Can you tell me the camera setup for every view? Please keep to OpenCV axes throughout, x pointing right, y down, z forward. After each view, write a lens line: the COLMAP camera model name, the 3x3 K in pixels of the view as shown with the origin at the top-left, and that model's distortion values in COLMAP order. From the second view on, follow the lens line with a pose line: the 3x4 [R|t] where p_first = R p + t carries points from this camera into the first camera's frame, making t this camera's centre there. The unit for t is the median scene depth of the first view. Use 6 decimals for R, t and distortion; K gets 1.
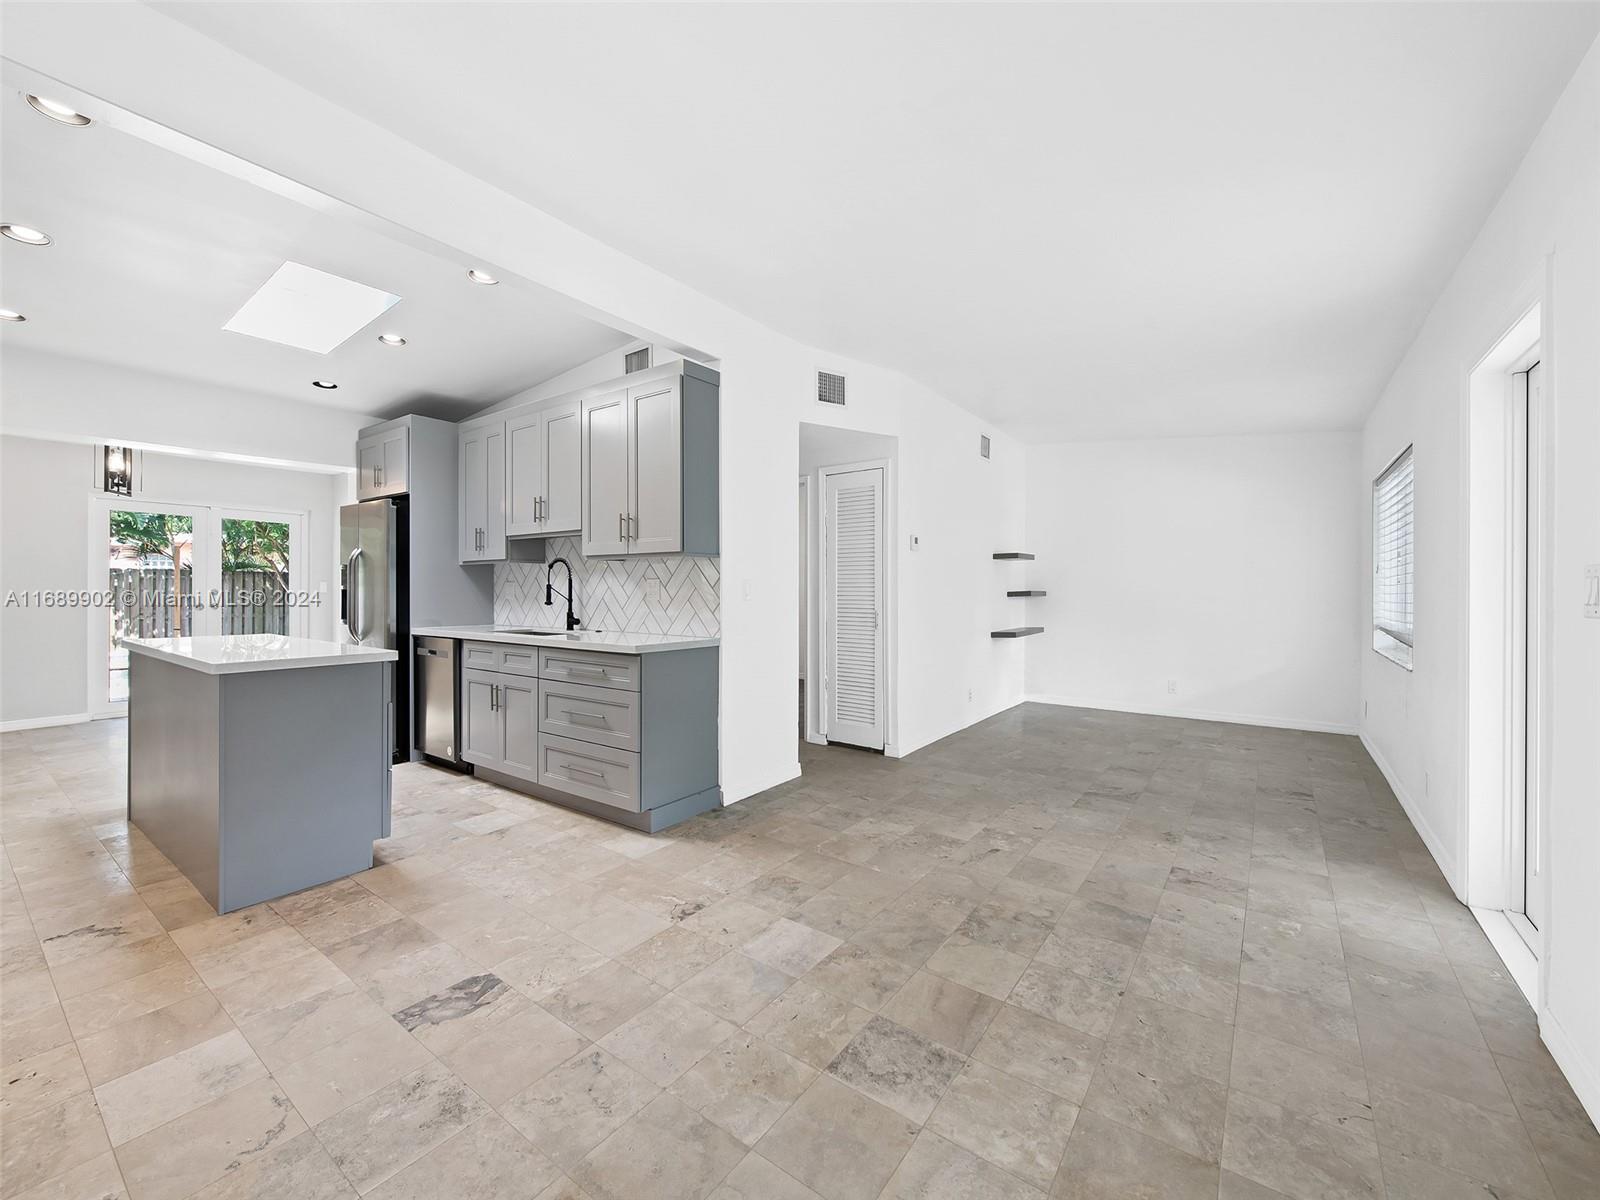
lens RADIAL K [[639.6, 0, 800.0], [0, 639.6, 592.4], [0, 0, 1]] dist [-0.011656, -0.000200]
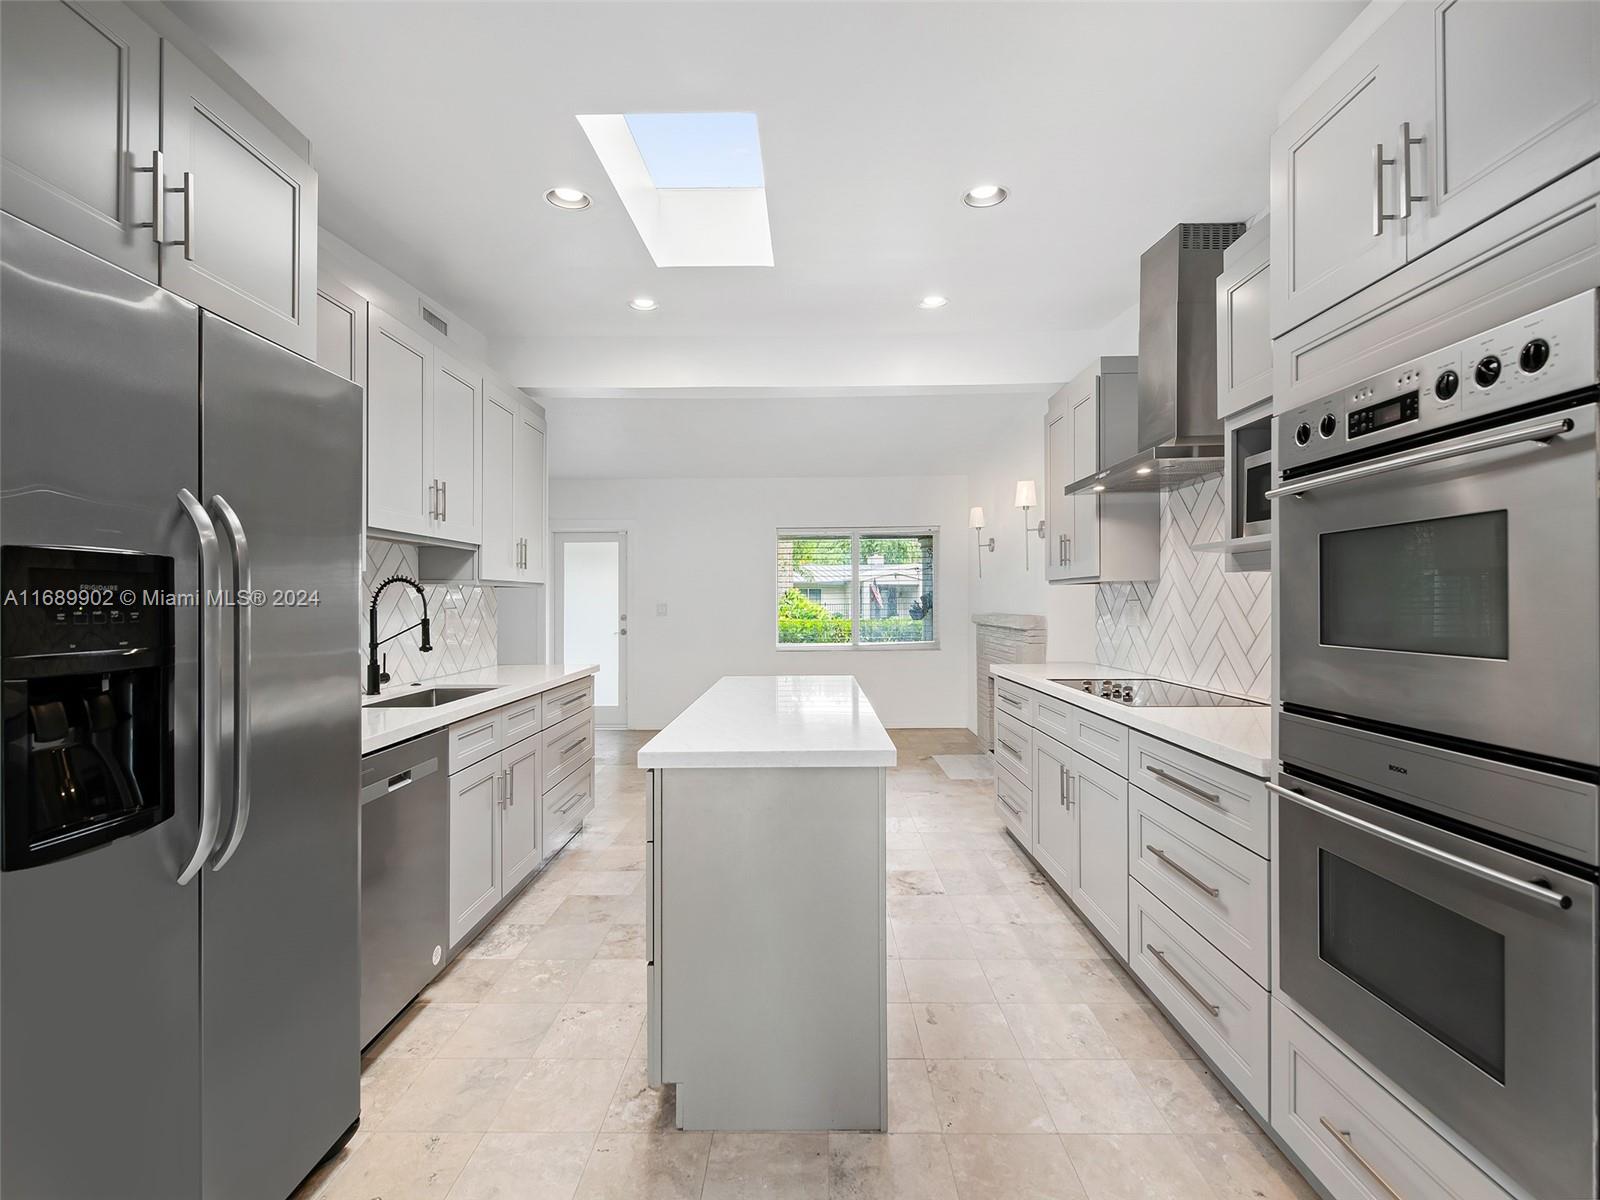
lens RADIAL K [[689.8, 0, 785.6], [0, 689.8, 596.0], [0, 0, 1]] dist [-0.003097, -0.000349]
pose [[-0.544873, 0.003732, 0.838511, -1.126115], [0.010744, 0.999939, 0.002531, -0.031810], [-0.838450, 0.010388, -0.544880, 1.034583]]
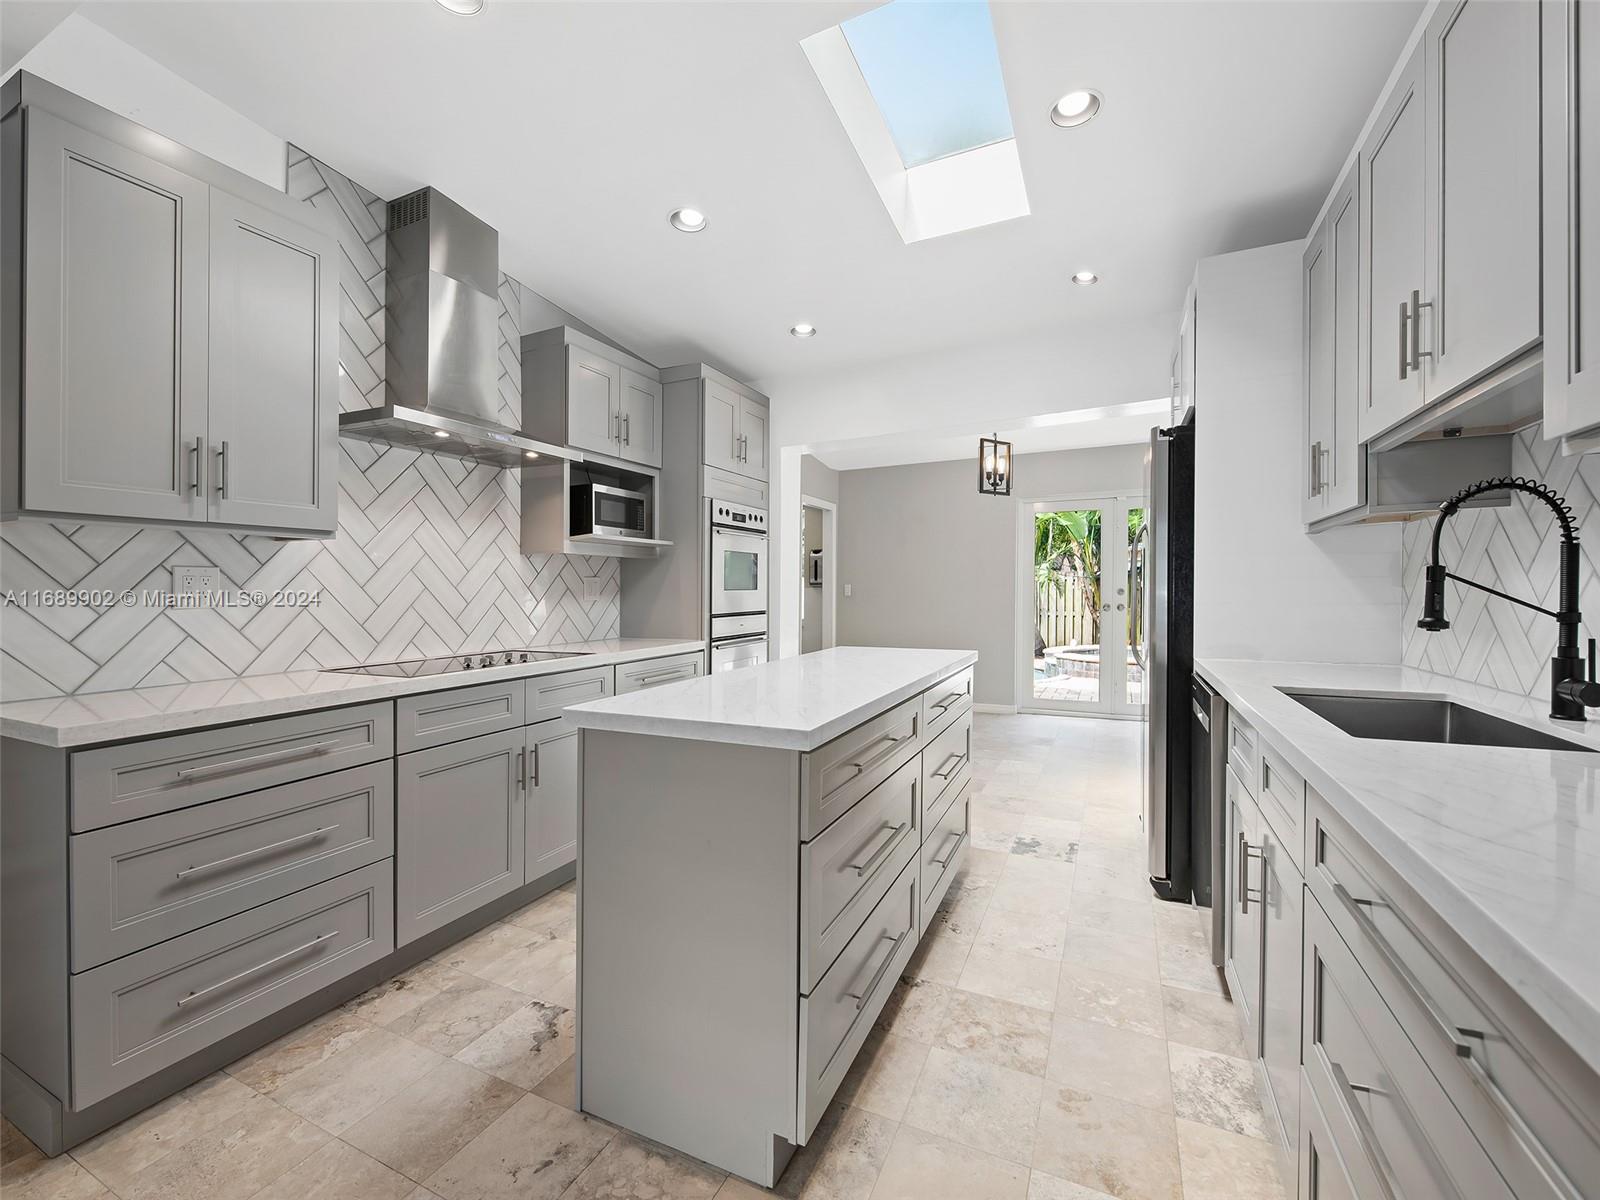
lens RADIAL K [[654.8, 0, 812.8], [0, 654.8, 597.0], [0, 0, 1]] dist [-0.012226, -0.001848]
pose [[0.178864, 0.005576, -0.983858, -0.135837], [0.004079, 0.999971, 0.006409, -0.000431], [0.983865, -0.005159, 0.178836, 0.617972]]
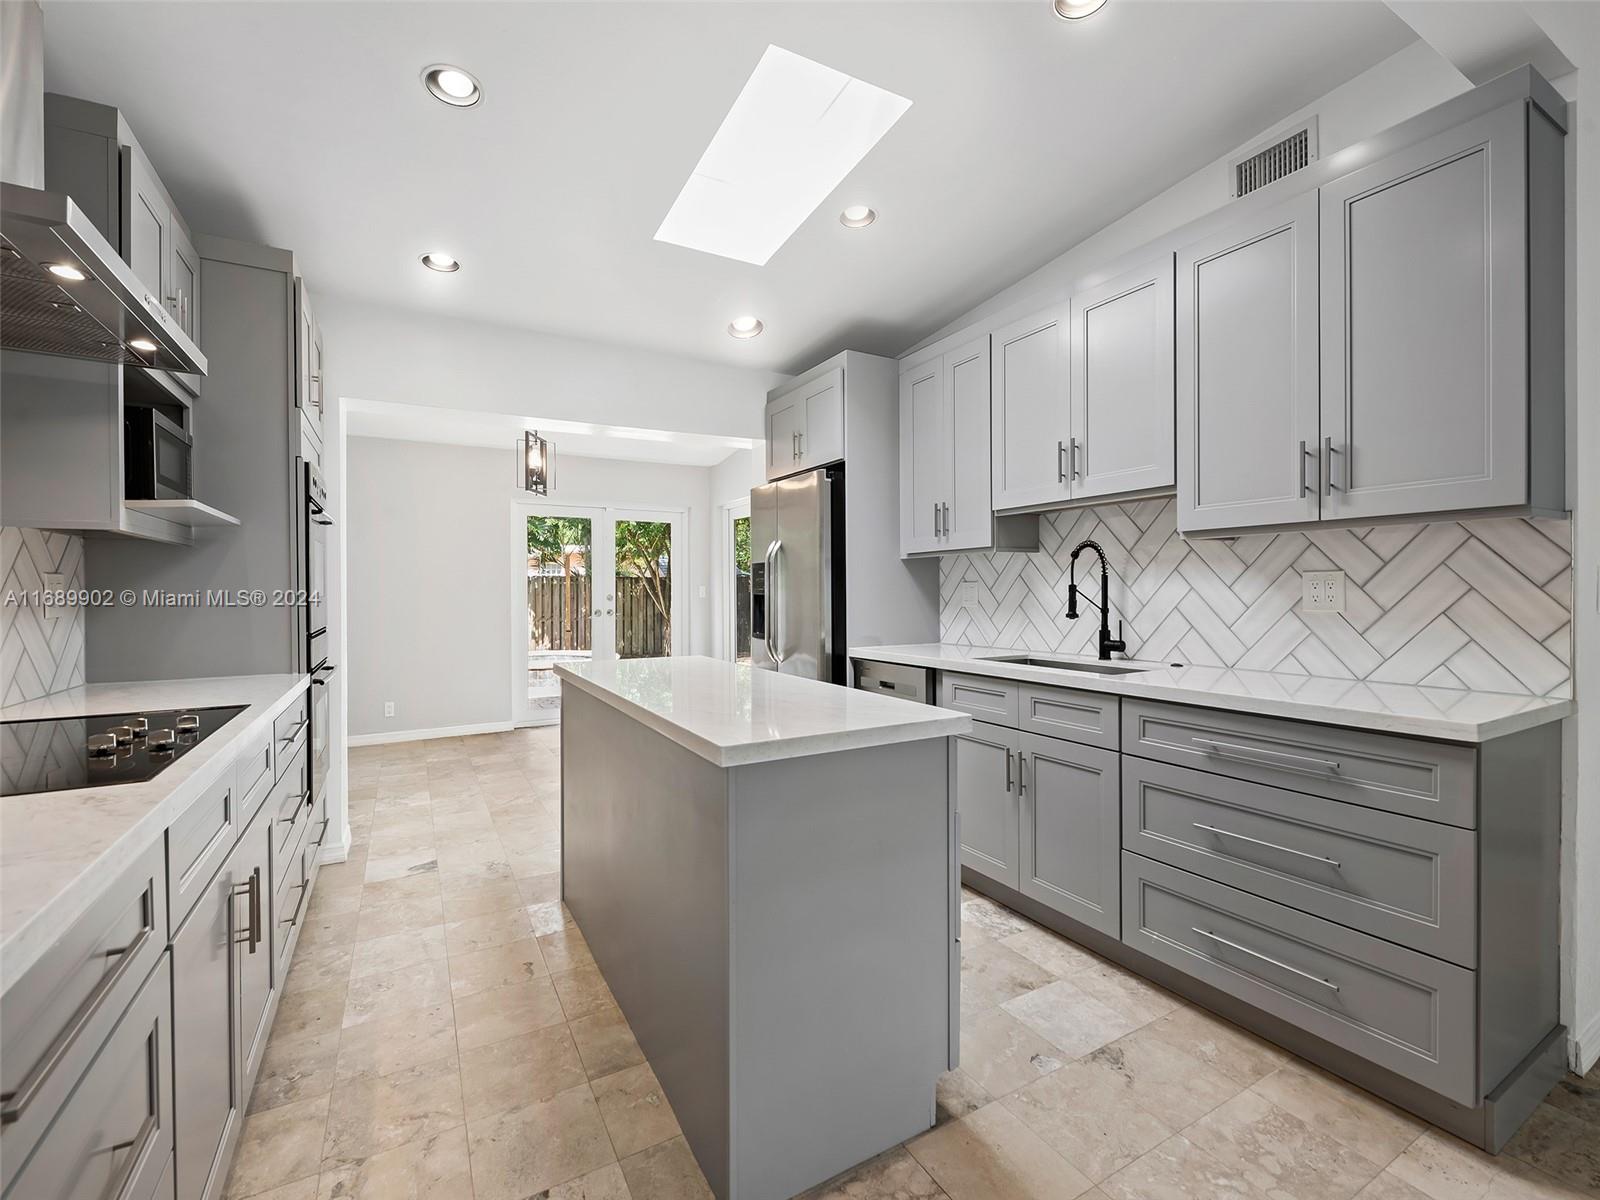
lens RADIAL K [[689.8, 0, 797.7], [0, 689.8, 600.0], [0, 0, 1]] dist [-0.003097, -0.000349]
pose [[0.902776, -0.001970, -0.430107, -0.346306], [0.005559, 0.999959, 0.007088, -0.003974], [0.430076, -0.008790, 0.902750, 0.287660]]
